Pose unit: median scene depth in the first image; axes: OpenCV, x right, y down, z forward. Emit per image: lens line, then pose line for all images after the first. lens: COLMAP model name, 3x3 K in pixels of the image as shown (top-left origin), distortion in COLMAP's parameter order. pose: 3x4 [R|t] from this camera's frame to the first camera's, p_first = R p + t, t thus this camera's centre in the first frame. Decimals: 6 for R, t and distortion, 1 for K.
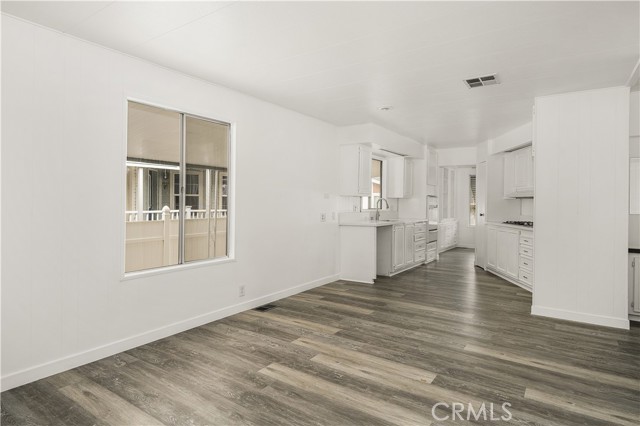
lens RADIAL K [[357.6, 0, 324.4], [0, 357.6, 209.9], [0, 0, 1]] dist [0.002720, -0.000633]
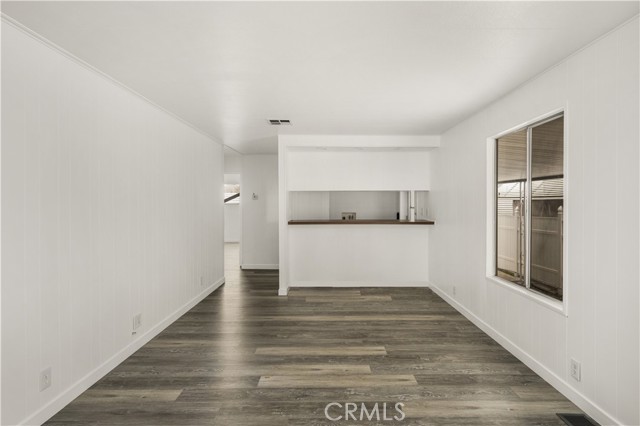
lens RADIAL K [[305.7, 0, 321.4], [0, 305.7, 209.5], [0, 0, 1]] dist [0.003638, 0.000164]
pose [[-0.822986, -0.001146, -0.568060, 0.515175], [-0.018387, 0.999528, 0.024622, -0.067061], [0.567764, 0.030708, -0.822619, 1.404946]]
